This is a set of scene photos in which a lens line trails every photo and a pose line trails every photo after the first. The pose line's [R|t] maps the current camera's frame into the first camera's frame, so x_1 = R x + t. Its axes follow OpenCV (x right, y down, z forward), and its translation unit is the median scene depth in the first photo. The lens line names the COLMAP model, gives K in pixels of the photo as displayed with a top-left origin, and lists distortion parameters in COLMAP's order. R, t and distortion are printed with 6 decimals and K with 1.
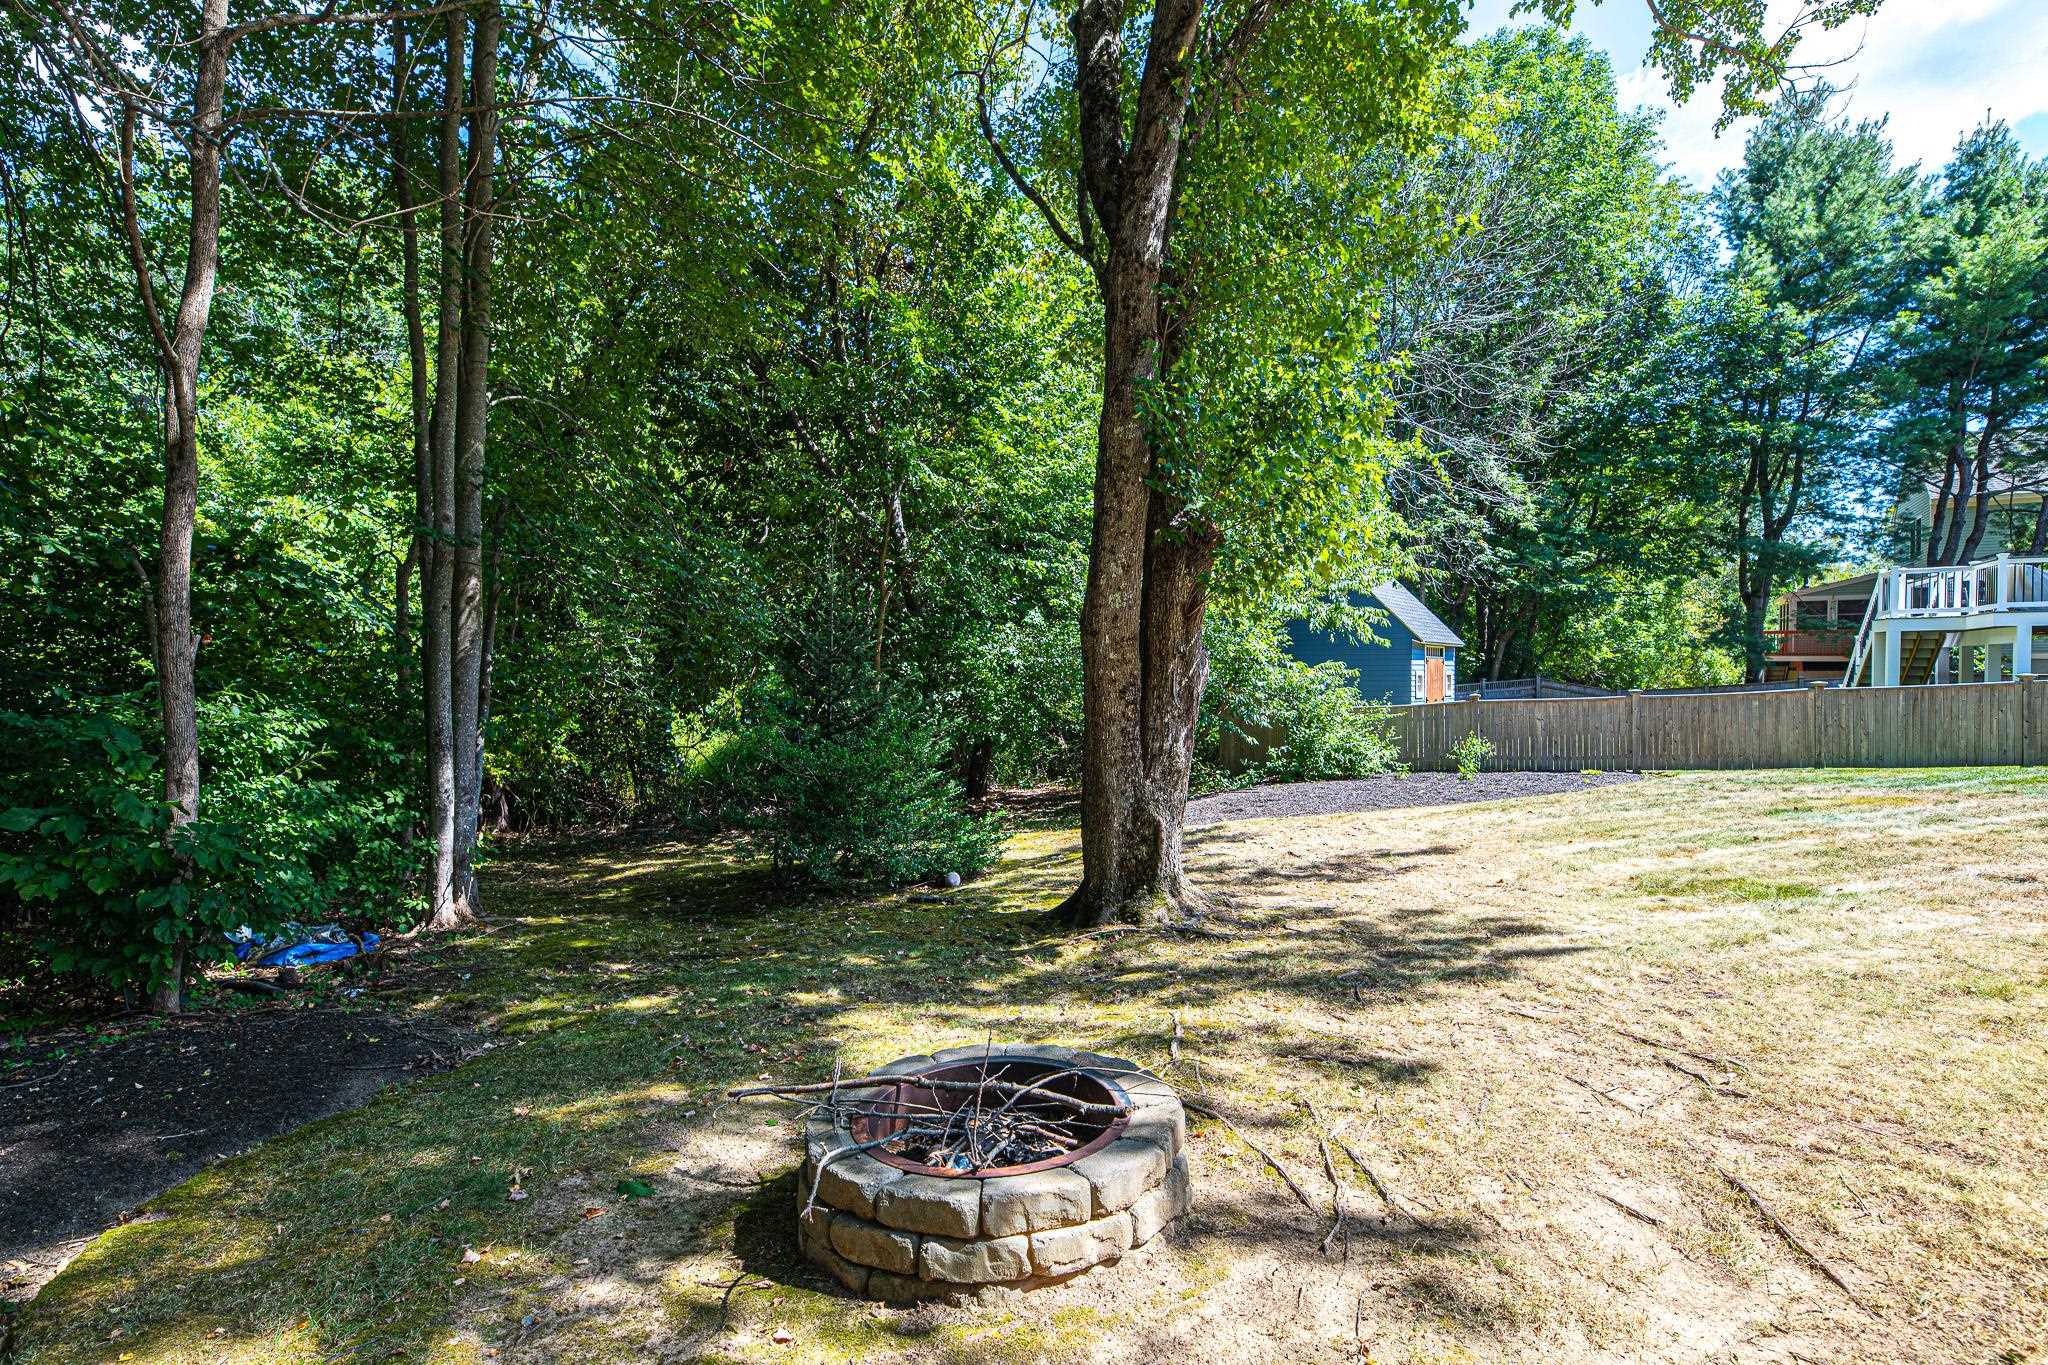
lens RADIAL K [[984.5, 0, 1033.9], [0, 984.5, 689.4], [0, 0, 1]] dist [0.004298, -0.005767]
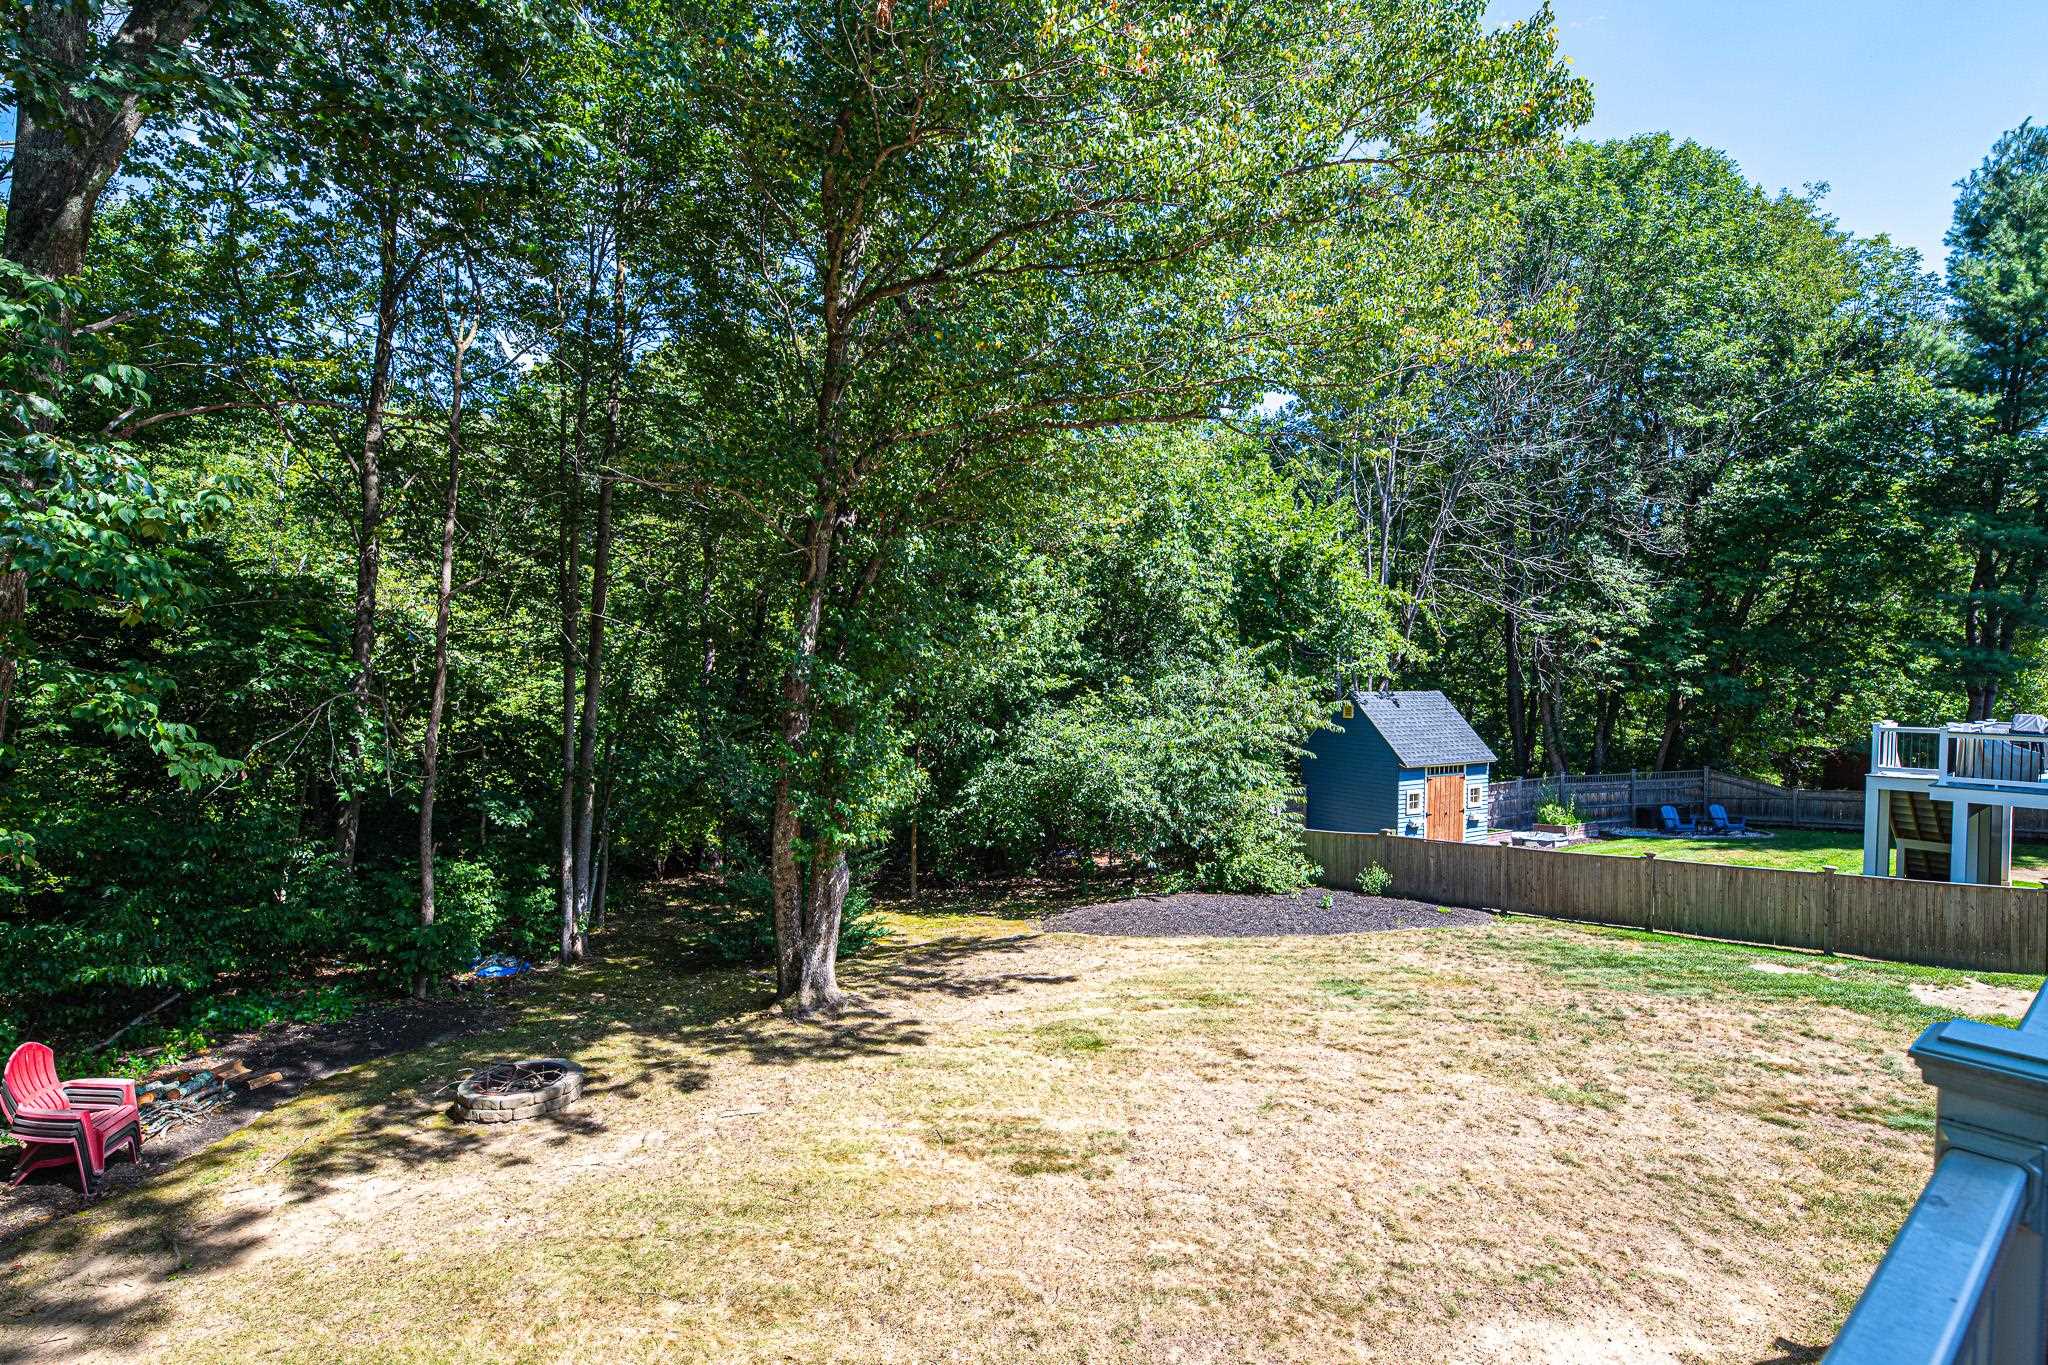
lens RADIAL K [[984.5, 0, 1033.9], [0, 984.5, 689.4], [0, 0, 1]] dist [0.004298, -0.005767]
pose [[0.936024, 0.021191, -0.351298, 0.471346], [-0.020316, 0.999775, 0.006178, -0.164132], [0.351350, 0.001354, 0.936243, -0.258812]]
